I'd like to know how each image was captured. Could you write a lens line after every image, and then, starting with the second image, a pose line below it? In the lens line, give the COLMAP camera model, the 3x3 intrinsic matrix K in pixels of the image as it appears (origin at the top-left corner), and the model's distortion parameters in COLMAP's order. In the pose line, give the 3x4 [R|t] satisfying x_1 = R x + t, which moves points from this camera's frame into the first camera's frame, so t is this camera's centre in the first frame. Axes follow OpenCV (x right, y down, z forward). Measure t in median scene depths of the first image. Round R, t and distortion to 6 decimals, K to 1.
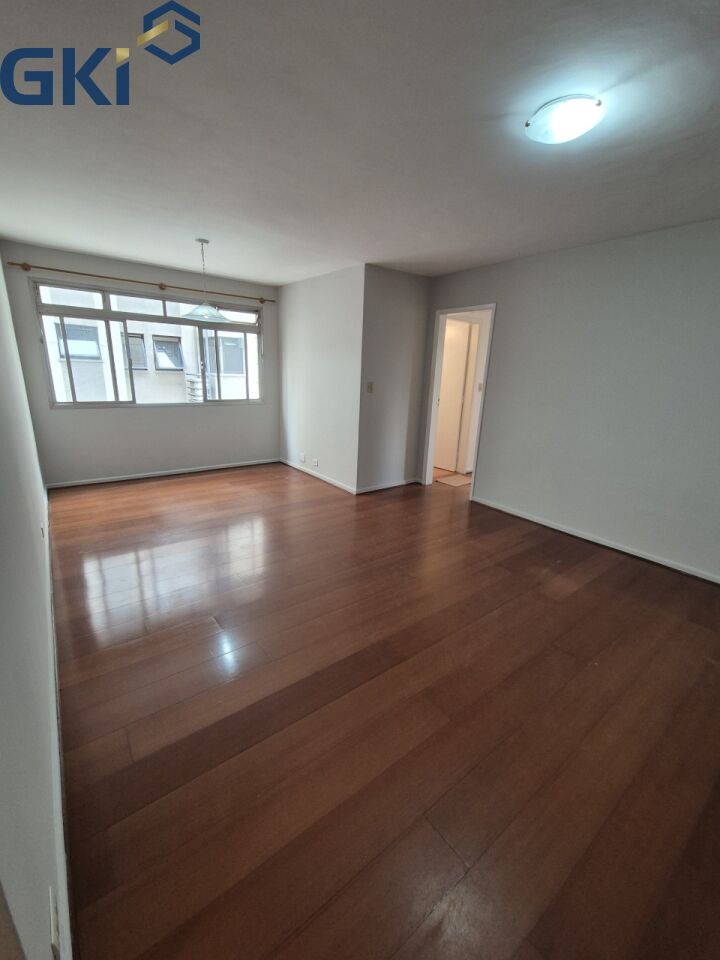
lens RADIAL K [[418.1, 0, 361.6], [0, 418.1, 467.4], [0, 0, 1]] dist [0.033518, -0.018552]
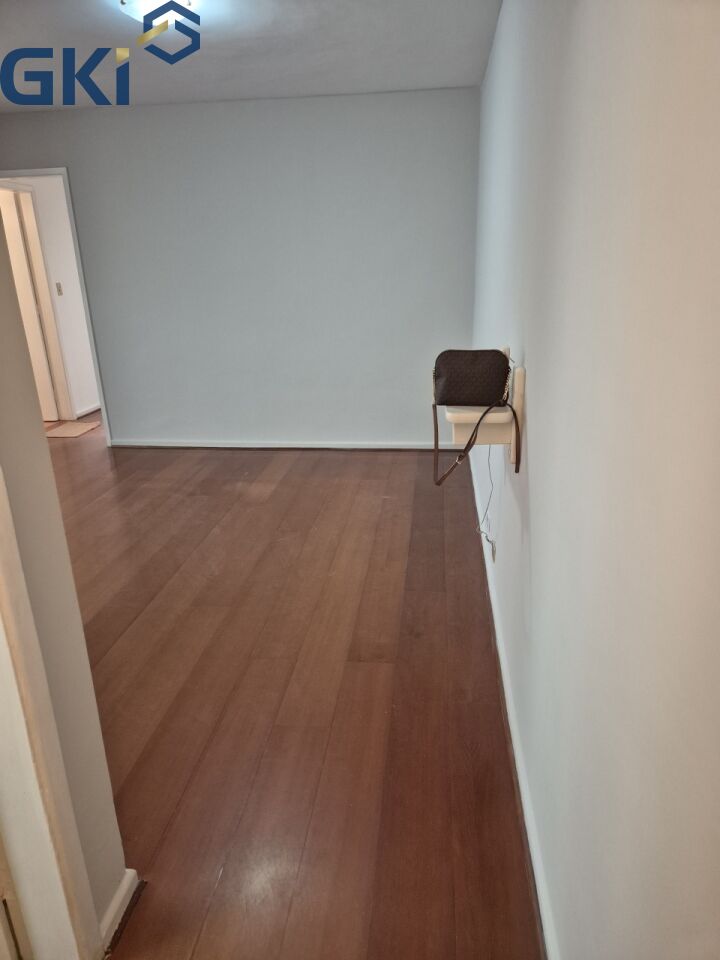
lens RADIAL K [[641.7, 0, 360.0], [0, 641.7, 480.0], [0, 0, 1]] dist [0.085227, -0.071475]
pose [[0.714219, -0.264029, 0.648213, -0.290173], [0.201209, 0.964480, 0.171153, 0.045526], [-0.670378, 0.008185, 0.741975, -0.233507]]
